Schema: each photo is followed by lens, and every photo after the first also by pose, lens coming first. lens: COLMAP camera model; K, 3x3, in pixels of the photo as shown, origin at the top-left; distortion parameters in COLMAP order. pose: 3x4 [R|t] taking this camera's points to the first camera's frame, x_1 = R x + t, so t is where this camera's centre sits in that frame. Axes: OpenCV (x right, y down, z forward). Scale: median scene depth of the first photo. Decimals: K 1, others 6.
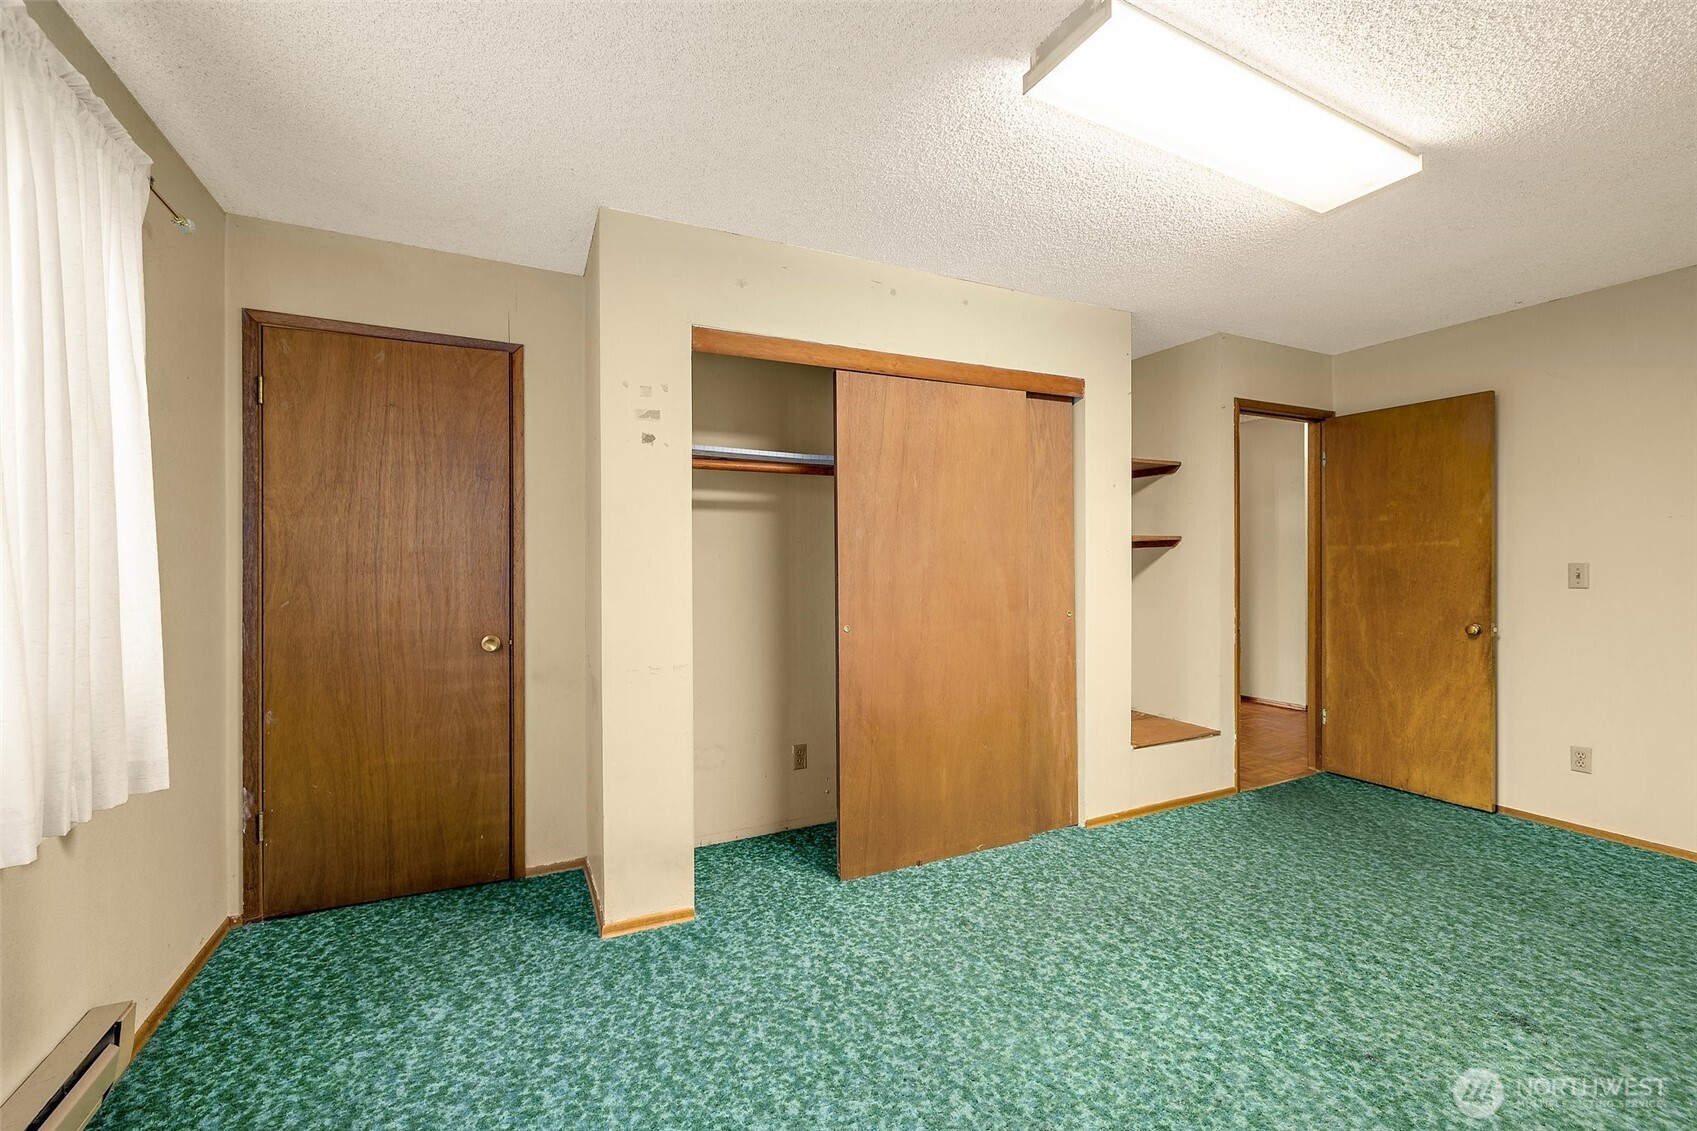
lens RADIAL K [[713.1, 0, 857.4], [0, 713.1, 563.6], [0, 0, 1]] dist [-0.000528, 0.000298]
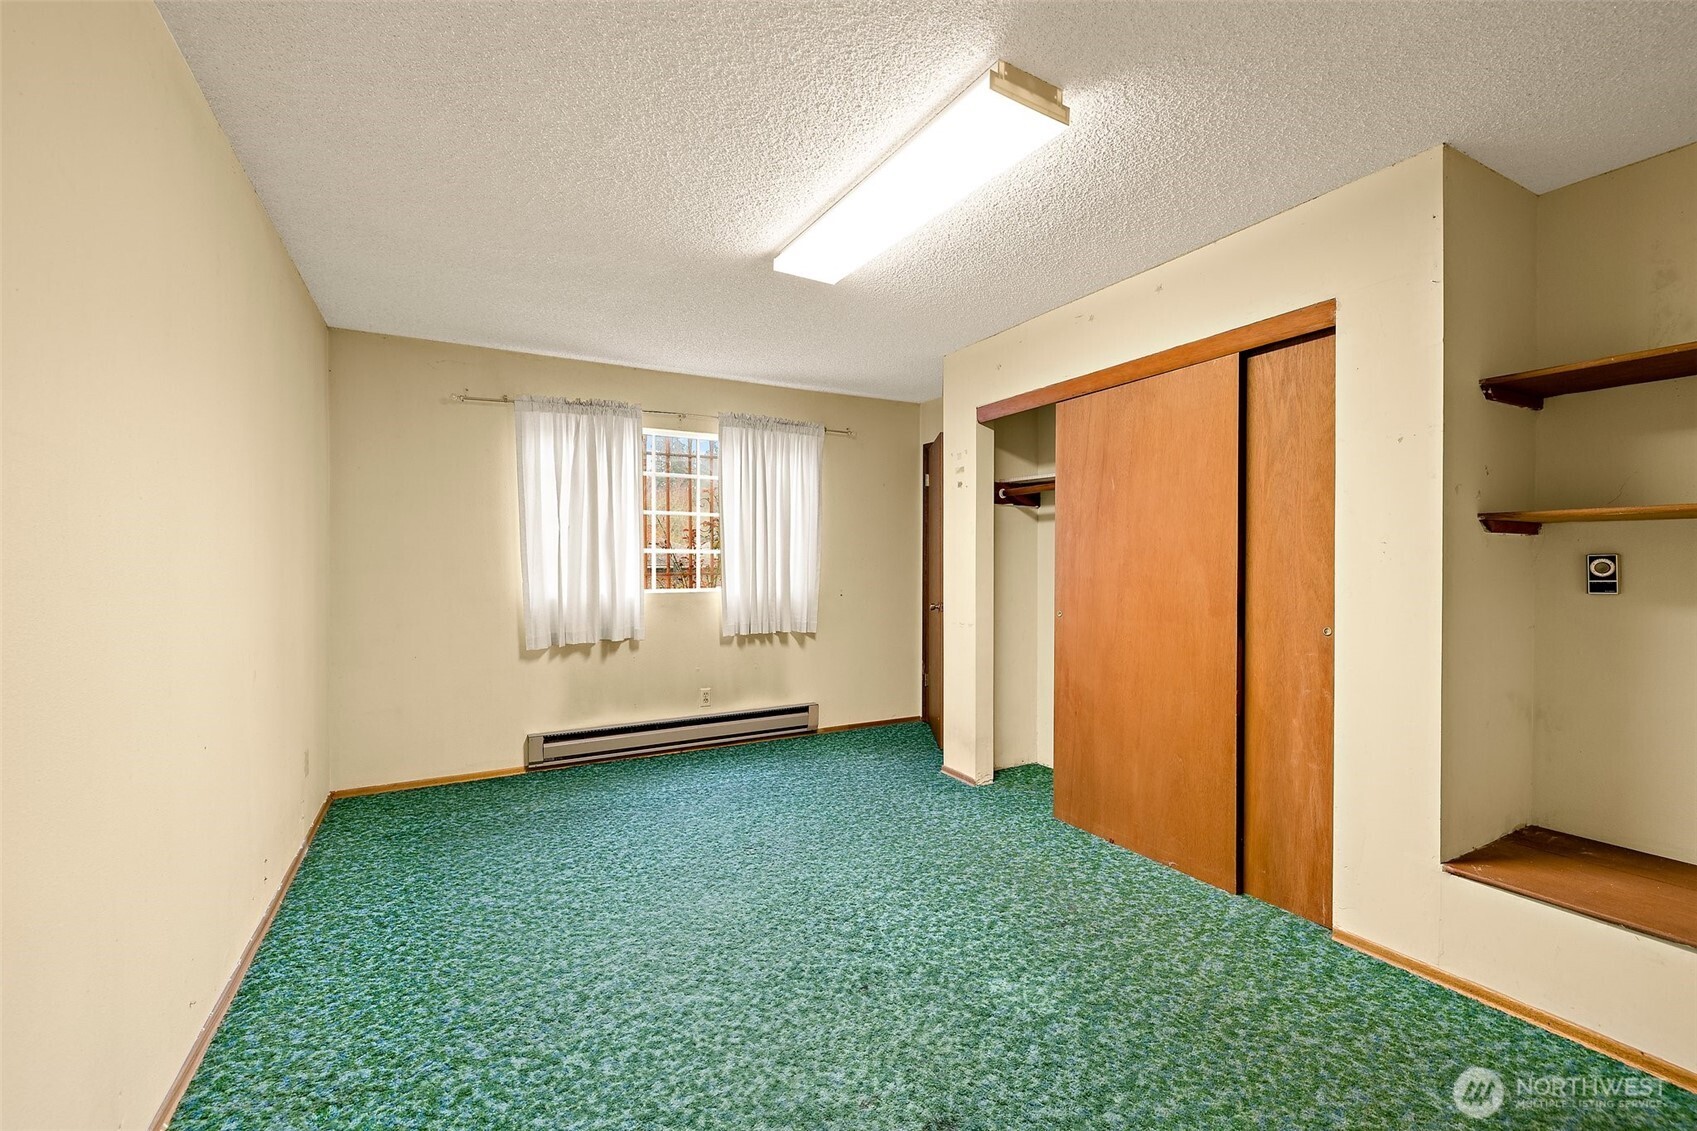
lens RADIAL K [[713.1, 0, 852.1], [0, 713.1, 565.3], [0, 0, 1]] dist [-0.000528, 0.000298]
pose [[0.049764, 0.008414, -0.998726, 1.195424], [-0.002054, 0.999963, 0.008322, -0.001110], [0.998759, 0.001637, 0.049780, 0.590013]]
